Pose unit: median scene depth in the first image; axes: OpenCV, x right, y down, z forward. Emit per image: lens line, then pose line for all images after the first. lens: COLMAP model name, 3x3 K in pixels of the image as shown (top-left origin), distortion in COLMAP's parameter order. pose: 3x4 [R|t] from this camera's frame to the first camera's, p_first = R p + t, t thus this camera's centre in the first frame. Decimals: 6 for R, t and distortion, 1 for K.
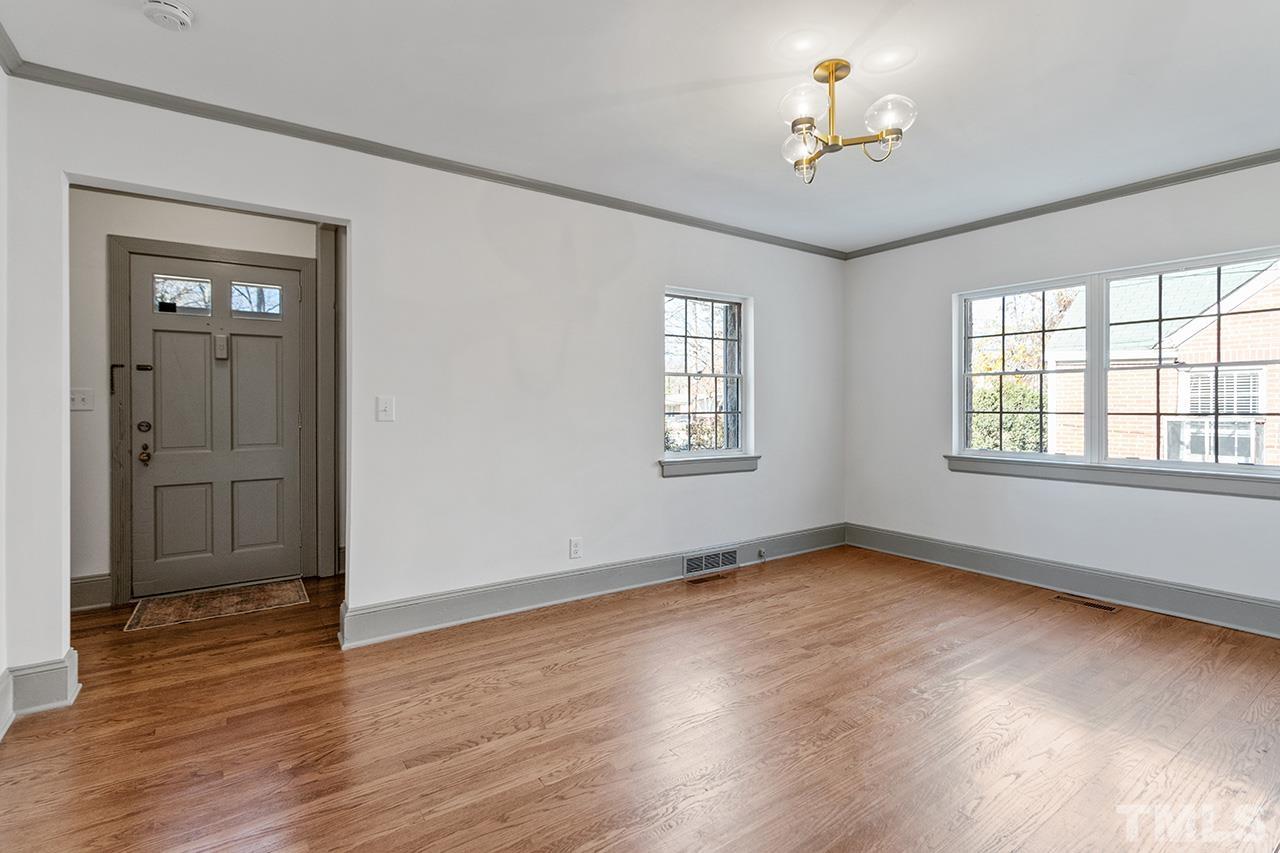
lens RADIAL K [[604.6, 0, 641.2], [0, 604.6, 408.2], [0, 0, 1]] dist [-0.001817, 0.003592]
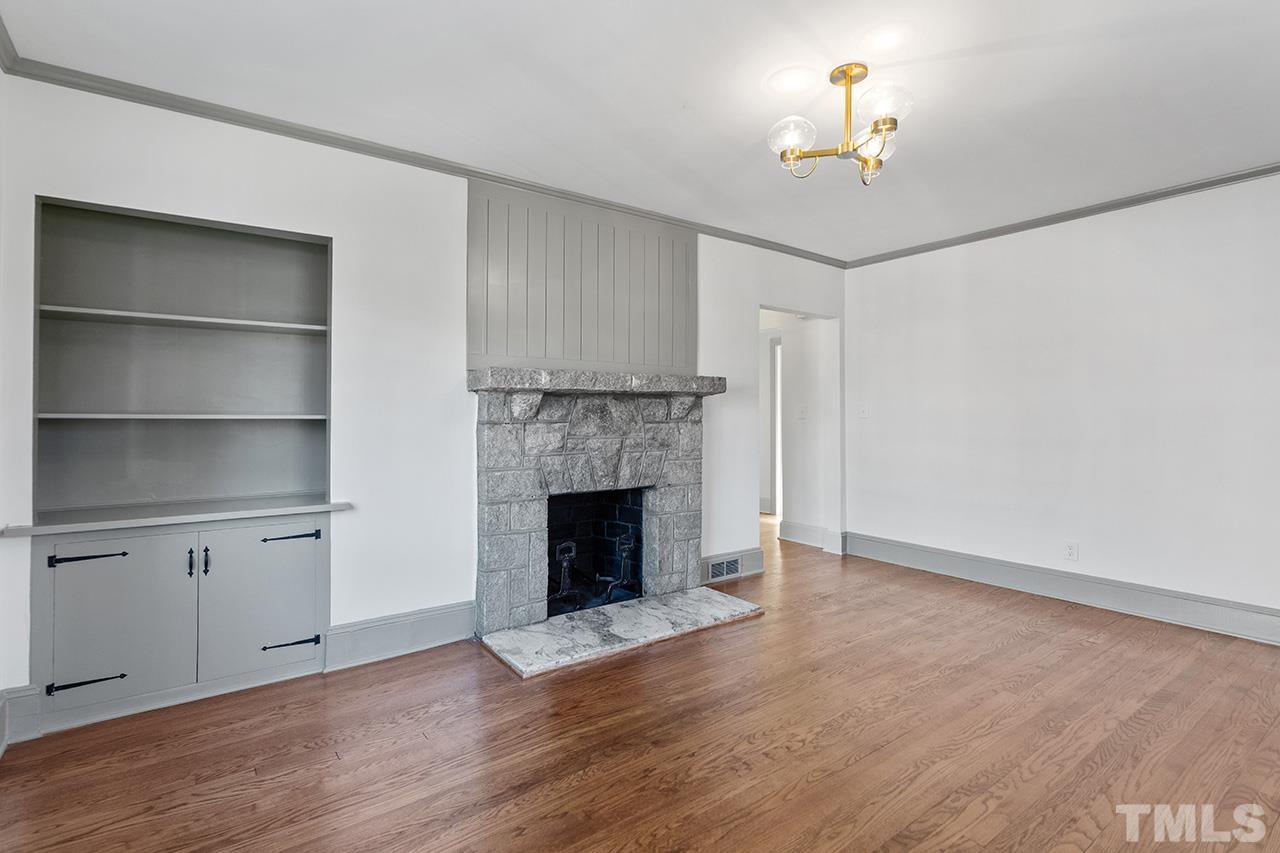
lens RADIAL K [[604.6, 0, 619.6], [0, 604.6, 418.2], [0, 0, 1]] dist [-0.001817, 0.003592]
pose [[-0.999954, 0.001357, -0.009492, 0.445133], [0.001254, 0.999941, 0.010834, -0.004898], [0.009506, 0.010822, -0.999896, 1.272723]]
